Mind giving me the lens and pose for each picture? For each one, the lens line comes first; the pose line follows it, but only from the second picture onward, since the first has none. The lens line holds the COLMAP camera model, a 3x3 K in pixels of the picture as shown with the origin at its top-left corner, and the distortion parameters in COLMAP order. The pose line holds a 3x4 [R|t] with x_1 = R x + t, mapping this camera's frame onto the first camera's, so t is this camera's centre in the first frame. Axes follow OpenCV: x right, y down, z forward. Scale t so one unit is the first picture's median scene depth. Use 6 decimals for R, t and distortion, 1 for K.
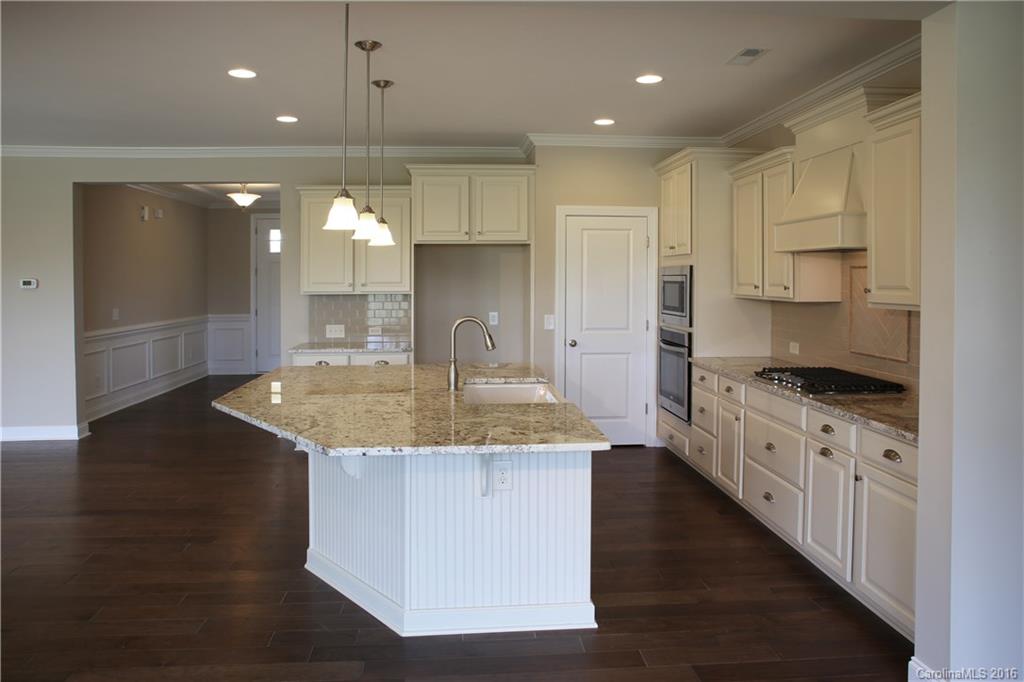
lens RADIAL K [[714.6, 0, 512.4], [0, 714.6, 263.5], [0, 0, 1]] dist [-0.094358, 0.076829]
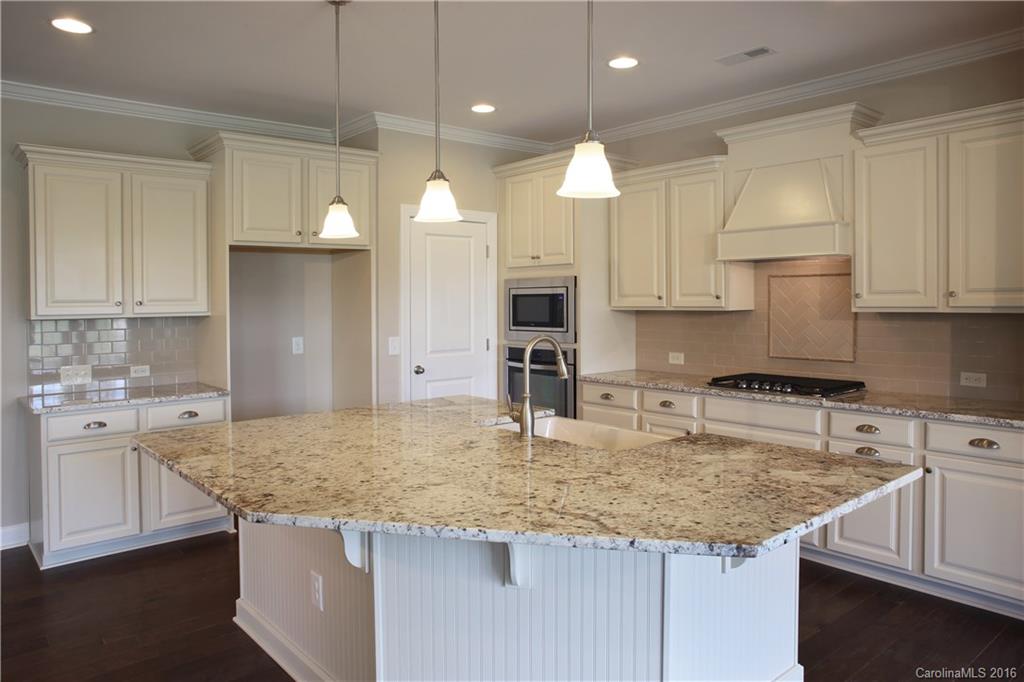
lens RADIAL K [[718.9, 0, 515.5], [0, 718.9, 302.5], [0, 0, 1]] dist [-0.100319, 0.100531]
pose [[0.811478, -0.013091, 0.584236, -0.402247], [0.000682, 0.999770, 0.021454, 0.019077], [-0.584382, -0.017011, 0.811300, 0.322036]]
